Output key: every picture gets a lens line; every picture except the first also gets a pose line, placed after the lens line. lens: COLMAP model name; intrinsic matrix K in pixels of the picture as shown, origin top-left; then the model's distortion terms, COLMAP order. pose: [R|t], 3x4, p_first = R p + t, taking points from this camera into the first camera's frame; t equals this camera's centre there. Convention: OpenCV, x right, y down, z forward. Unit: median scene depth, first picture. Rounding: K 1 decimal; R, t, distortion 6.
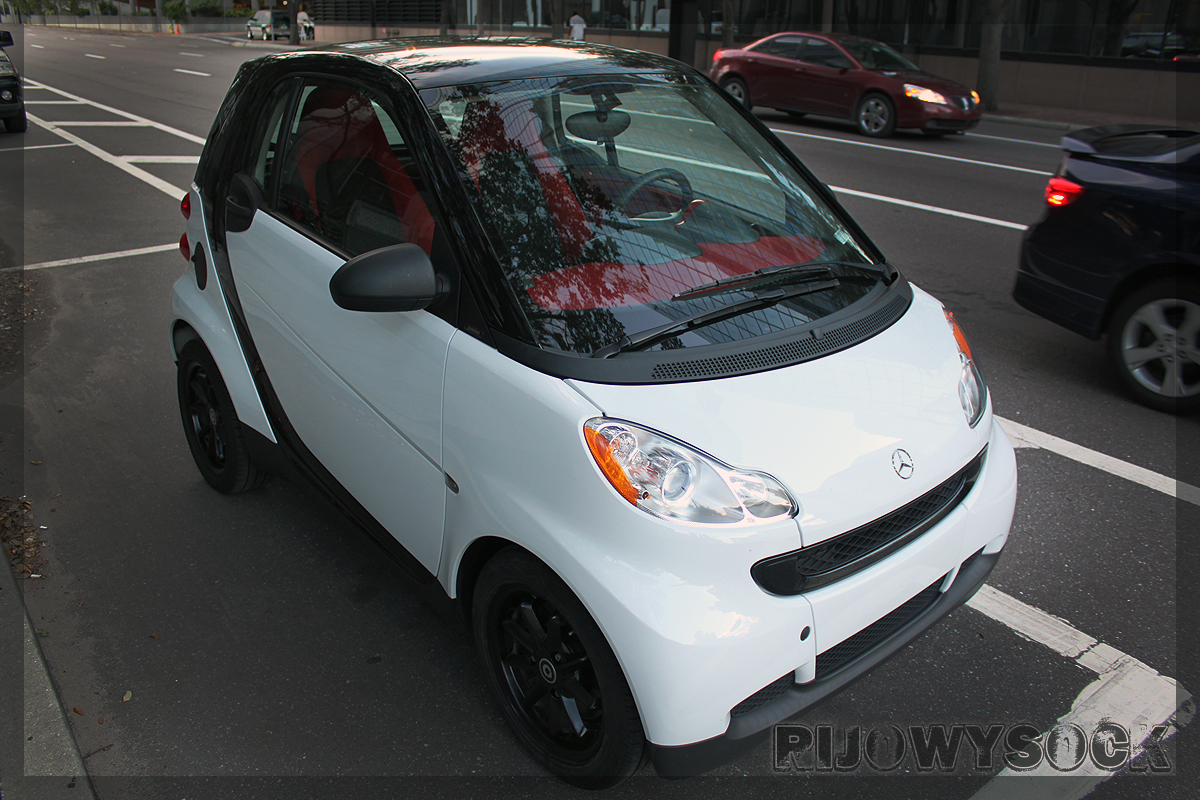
lens RADIAL K [[987.3, 0, 596.7], [0, 987.3, 397.0], [0, 0, 1]] dist [-0.137415, 0.086988]
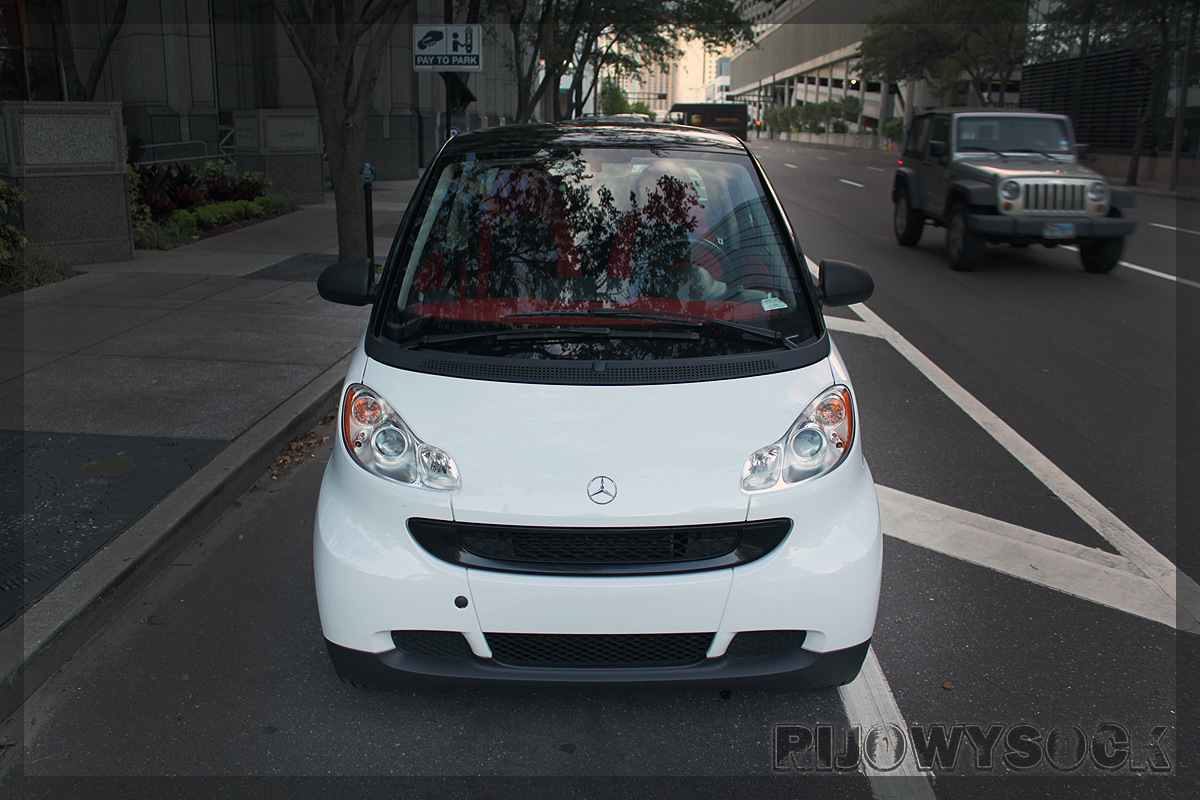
lens RADIAL K [[987.3, 0, 597.0], [0, 987.3, 393.3], [0, 0, 1]] dist [-0.137415, 0.086988]
pose [[0.762227, 0.156257, -0.628167, 0.701849], [-0.231383, 0.972082, -0.038958, 0.006486], [0.604543, 0.175042, 0.777102, 0.099977]]
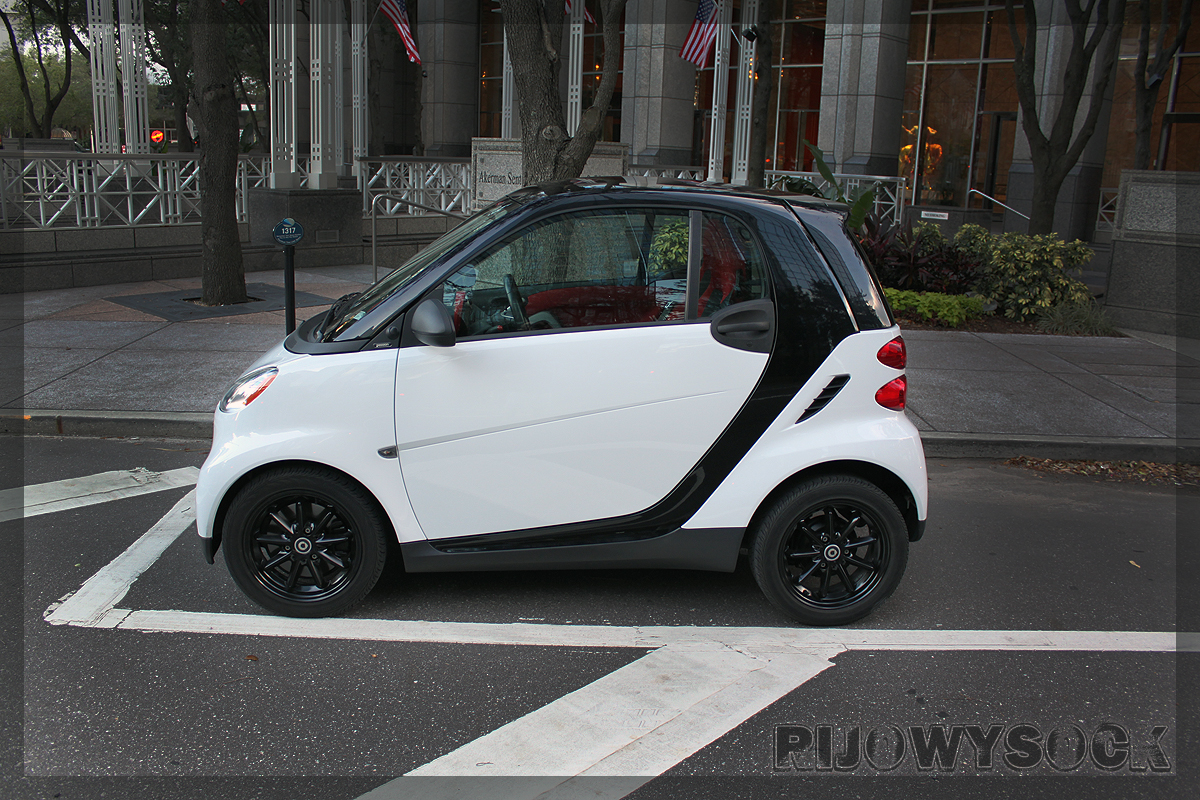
lens RADIAL K [[987.3, 0, 590.3], [0, 987.3, 404.5], [0, 0, 1]] dist [-0.137415, 0.086988]
pose [[-0.590246, 0.150815, -0.793010, 0.996871], [-0.340151, 0.844445, 0.413775, -0.630266], [0.732057, 0.513972, -0.447130, 1.678725]]
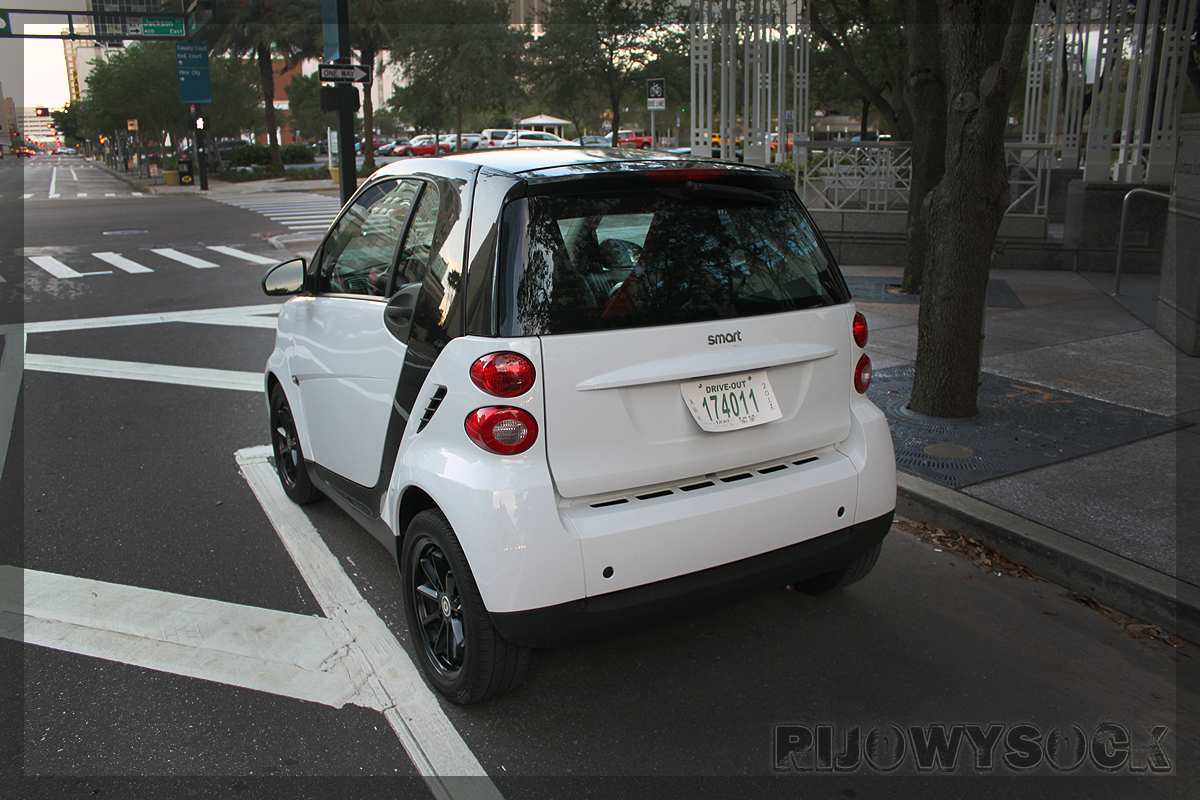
lens RADIAL K [[987.3, 0, 592.7], [0, 987.3, 406.6], [0, 0, 1]] dist [-0.137415, 0.086988]
pose [[-0.986772, -0.059054, 0.150977, -0.350796], [0.042961, 0.802743, 0.594776, -0.803703], [-0.156319, 0.593394, -0.789587, 2.067190]]
